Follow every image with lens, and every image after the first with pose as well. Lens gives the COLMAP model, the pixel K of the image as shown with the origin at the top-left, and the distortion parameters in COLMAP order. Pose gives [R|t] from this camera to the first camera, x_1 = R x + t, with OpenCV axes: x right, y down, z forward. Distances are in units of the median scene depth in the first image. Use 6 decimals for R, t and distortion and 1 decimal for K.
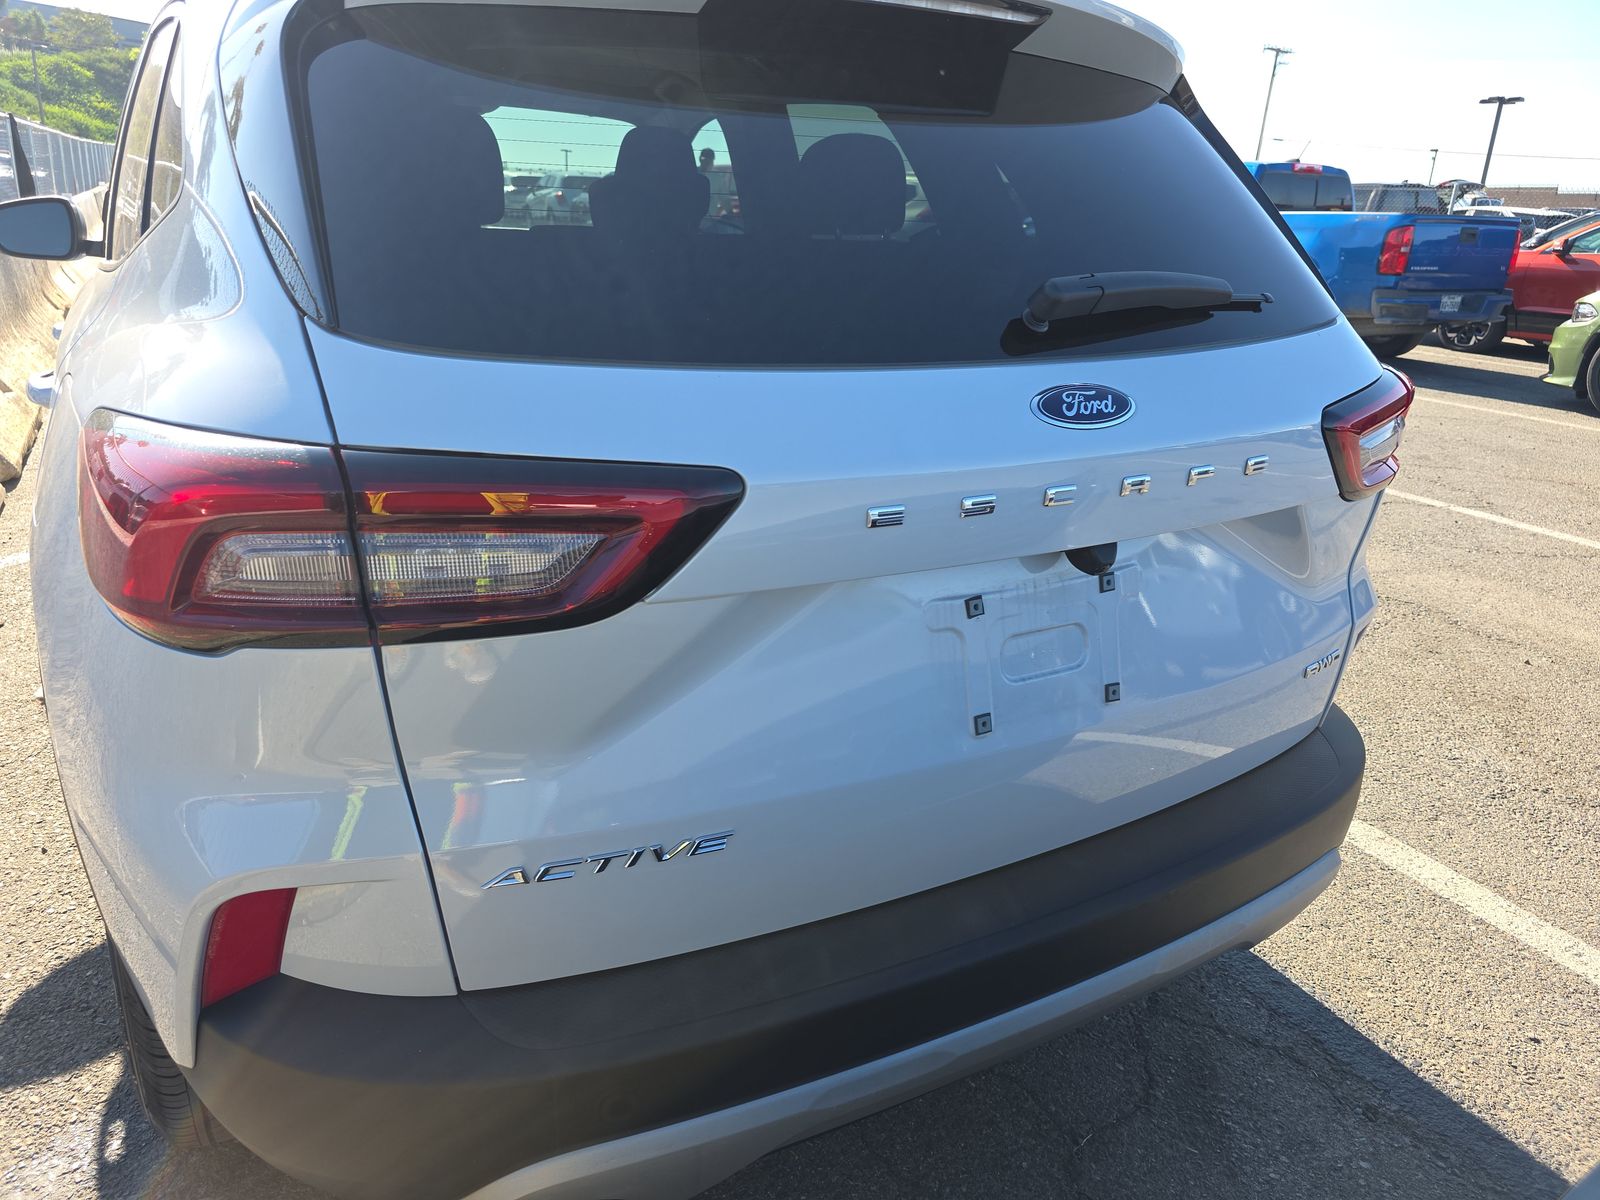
lens RADIAL K [[1069.7, 0, 740.0], [0, 1069.7, 608.0], [0, 0, 1]] dist [0.030761, -0.038221]
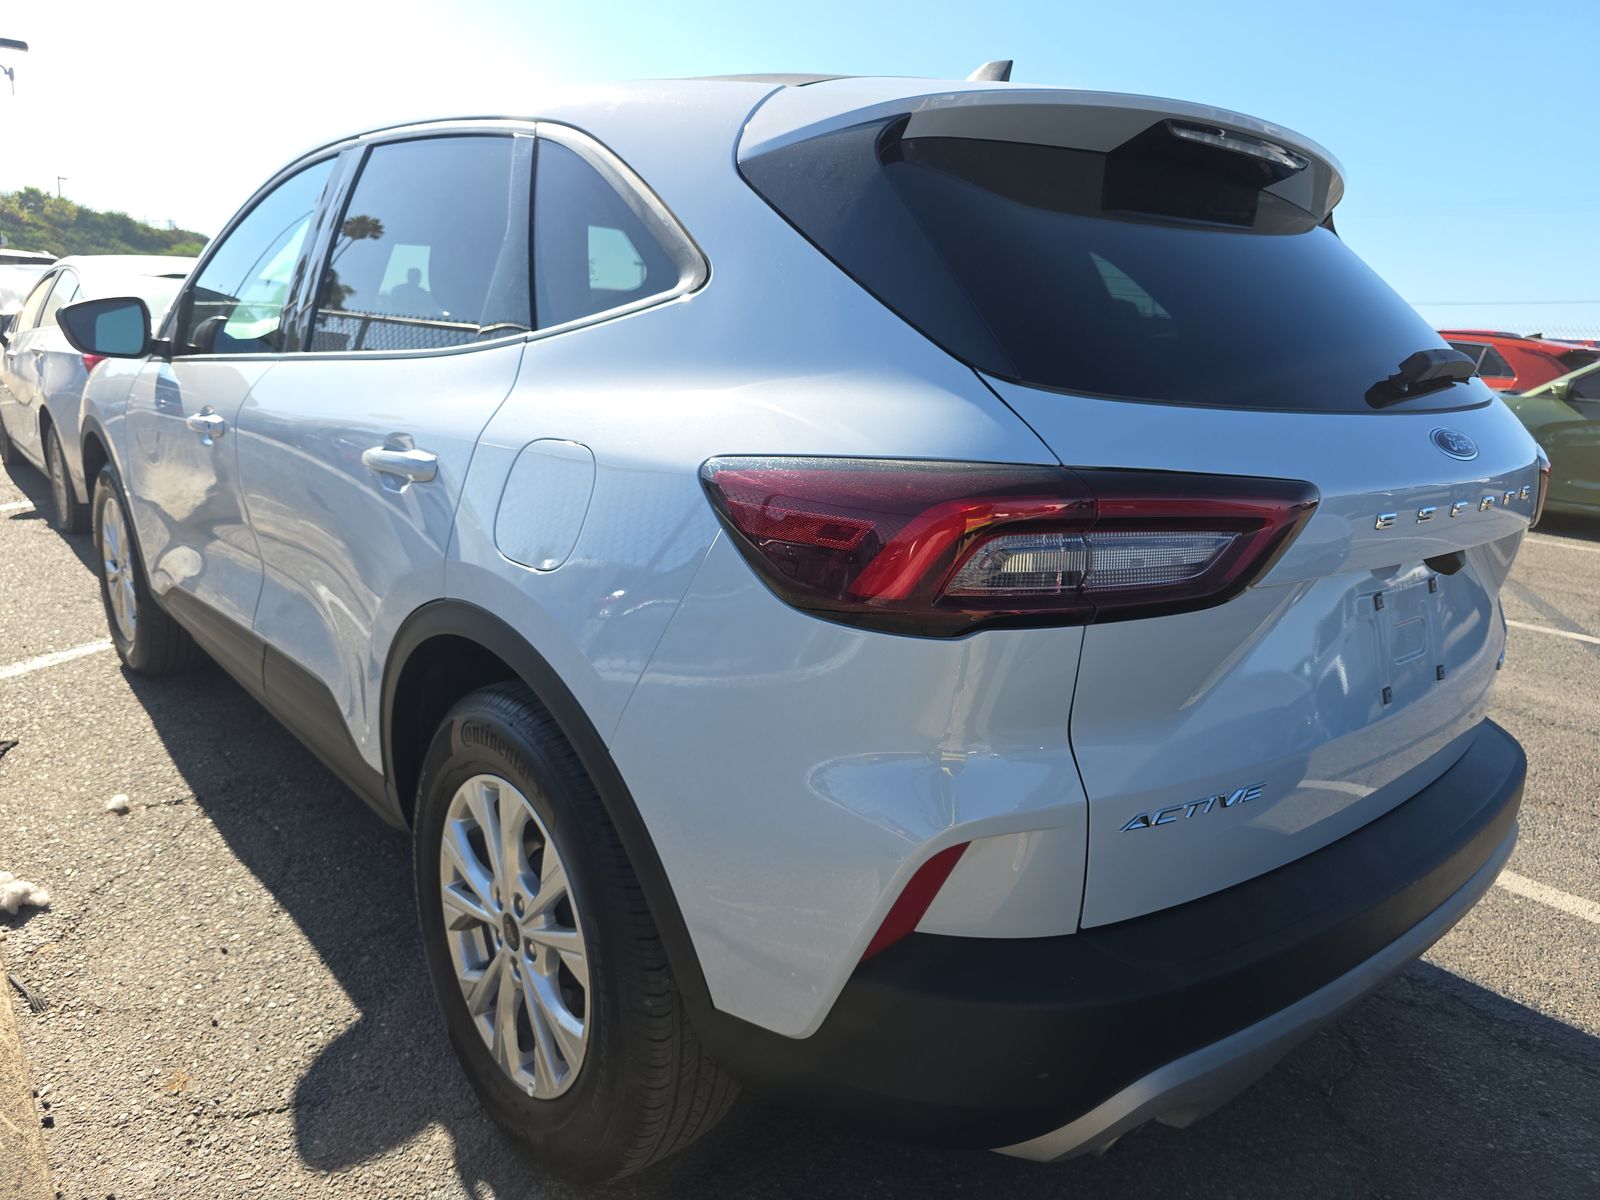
lens RADIAL K [[1069.7, 0, 740.0], [0, 1069.7, 608.0], [0, 0, 1]] dist [0.030761, -0.038221]
pose [[0.983899, -0.037961, 0.174646, -0.491541], [0.056399, 0.993199, -0.101857, 0.062088], [-0.169591, 0.110067, 0.979349, -0.081232]]
